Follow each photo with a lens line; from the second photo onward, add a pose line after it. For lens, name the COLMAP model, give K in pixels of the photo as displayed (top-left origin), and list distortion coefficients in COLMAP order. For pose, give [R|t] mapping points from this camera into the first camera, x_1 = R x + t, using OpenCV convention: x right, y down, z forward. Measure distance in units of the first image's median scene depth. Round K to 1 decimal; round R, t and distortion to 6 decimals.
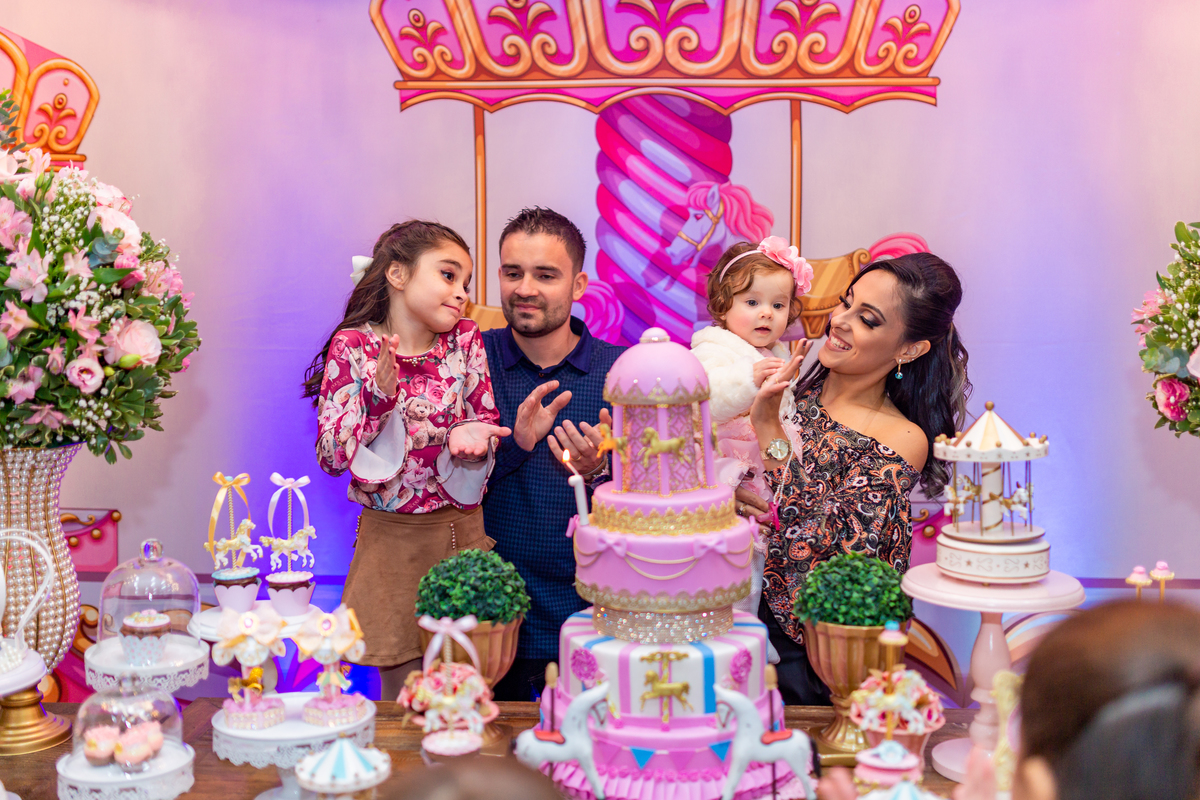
lens RADIAL K [[1194.6, 0, 599.8], [0, 1194.6, 409.4], [0, 0, 1]] dist [-0.004557, 0.003283]
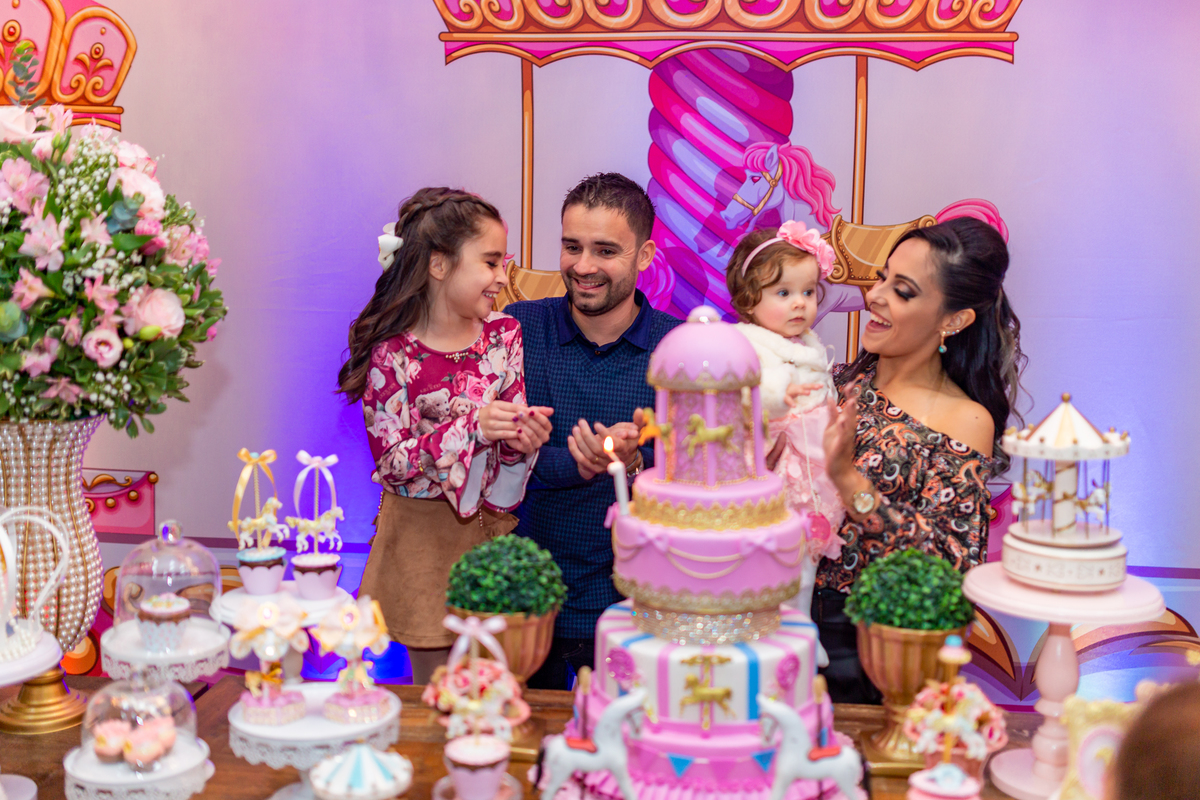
lens RADIAL K [[1194.6, 0, 599.8], [0, 1194.6, 409.4], [0, 0, 1]] dist [-0.004557, 0.003283]
pose [[0.998824, 0.020605, -0.043882, 0.007157], [-0.018773, 0.998951, 0.041773, -0.025197], [0.044697, -0.040900, 0.998163, 0.062144]]
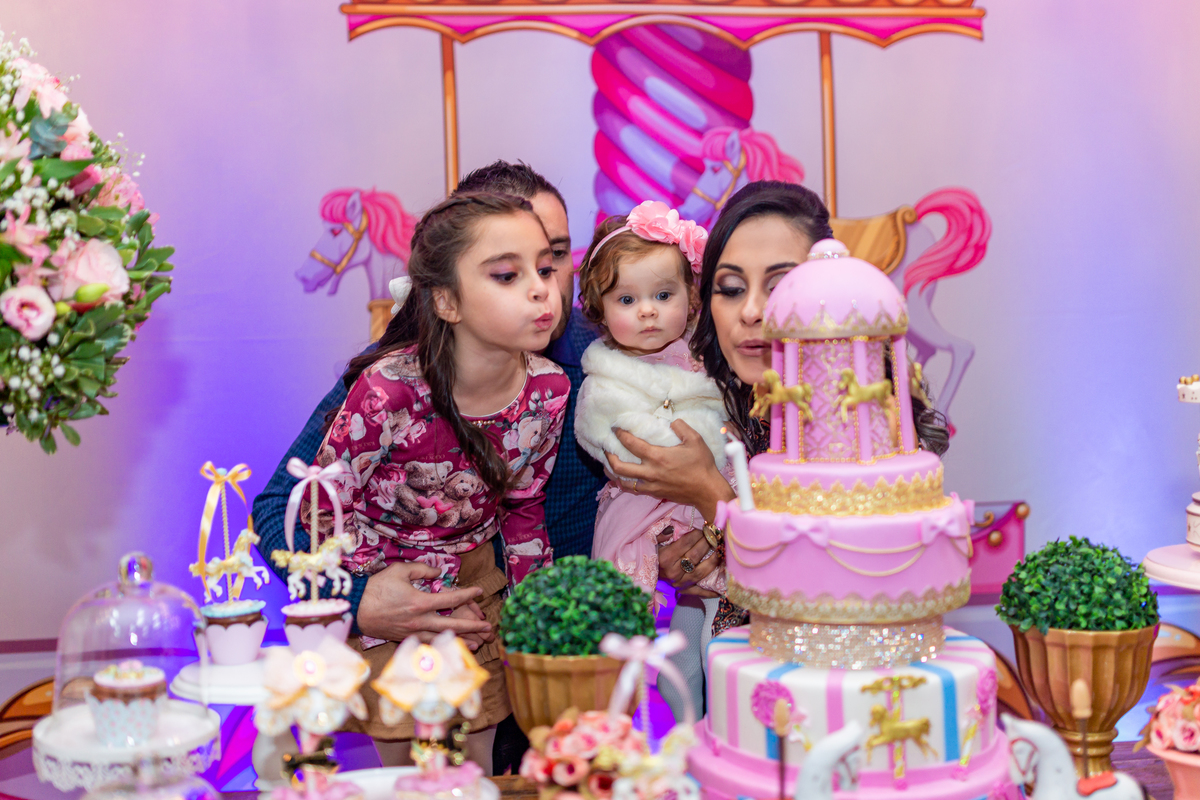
lens RADIAL K [[1267.6, 0, 599.6], [0, 1267.6, 385.5], [0, 0, 1]] dist [-0.003521, 0.000611]
pose [[0.989829, -0.027156, 0.139648, -0.203364], [0.035926, 0.997512, -0.060664, 0.063682], [-0.137653, 0.065064, 0.988341, 0.244404]]
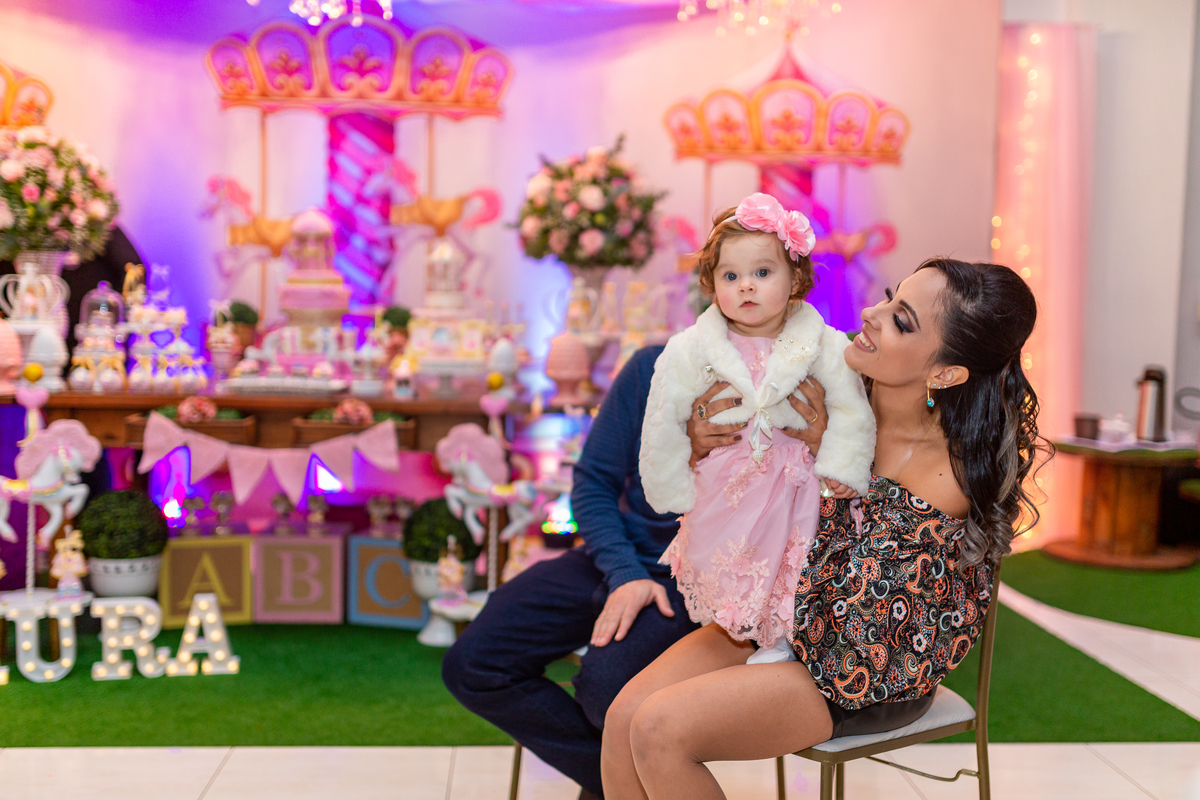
lens RADIAL K [[1202.2, 0, 612.7], [0, 1202.2, 397.8], [0, 0, 1]] dist [0.003729, -0.015339]
pose [[0.993208, 0.011544, 0.115775, 0.383968], [-0.011070, 0.999928, -0.004736, 0.332970], [-0.115822, 0.003423, 0.993264, -1.574743]]
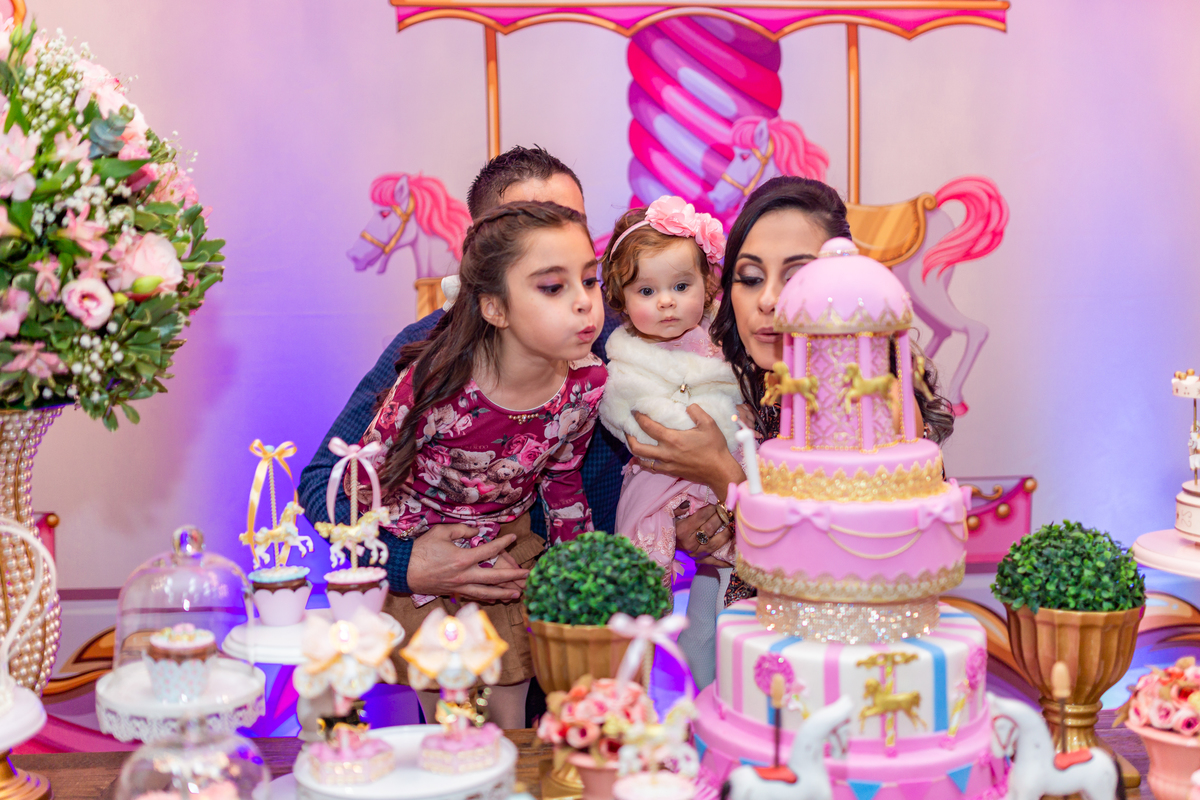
lens RADIAL K [[1194.6, 0, 599.8], [0, 1194.6, 409.4], [0, 0, 1]] dist [-0.004557, 0.003283]
pose [[0.994604, -0.019482, 0.101897, -0.187737], [0.020461, 0.999754, -0.008577, 0.046119], [-0.101705, 0.010615, 0.994758, 0.237085]]
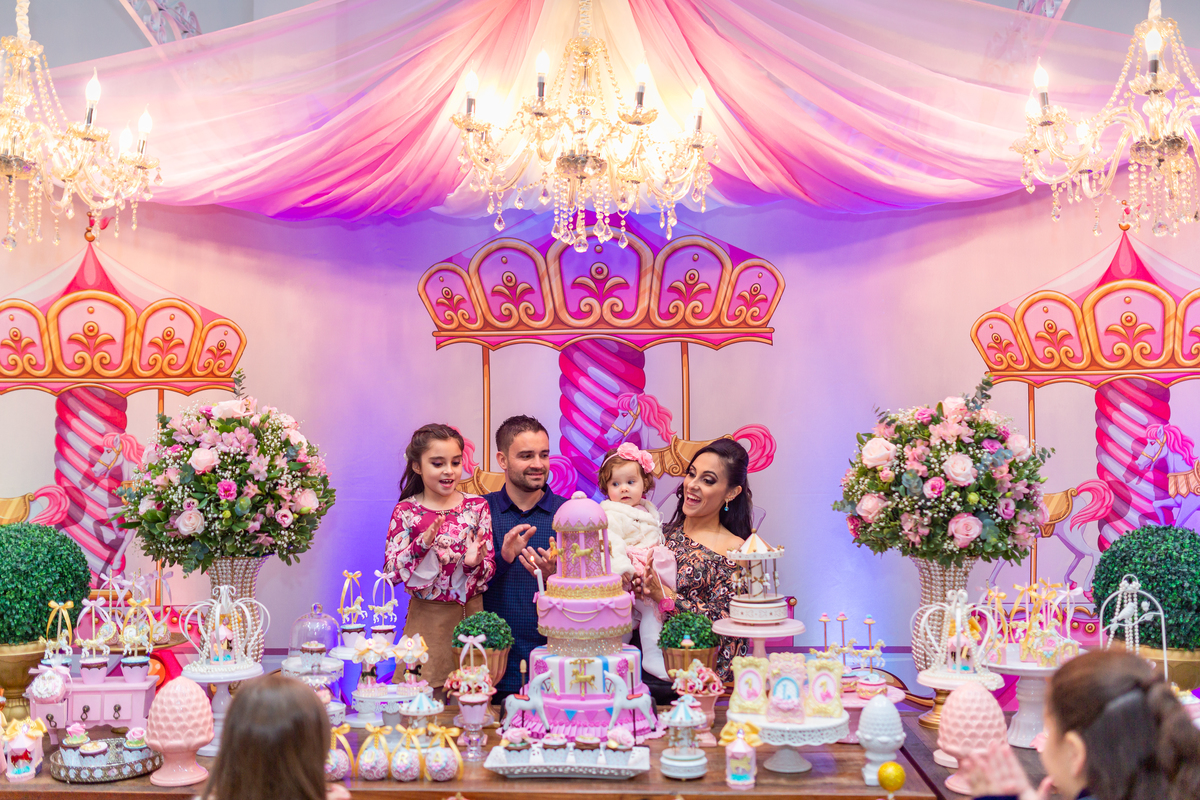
lens RADIAL K [[1157.0, 0, 600.6], [0, 1157.0, 407.9], [0, 0, 1]] dist [-0.003491, 0.003846]
pose [[0.999971, -0.006368, 0.004113, 0.072896], [0.006817, 0.992690, -0.120497, 0.022540], [-0.003315, 0.120522, 0.992705, -0.845076]]
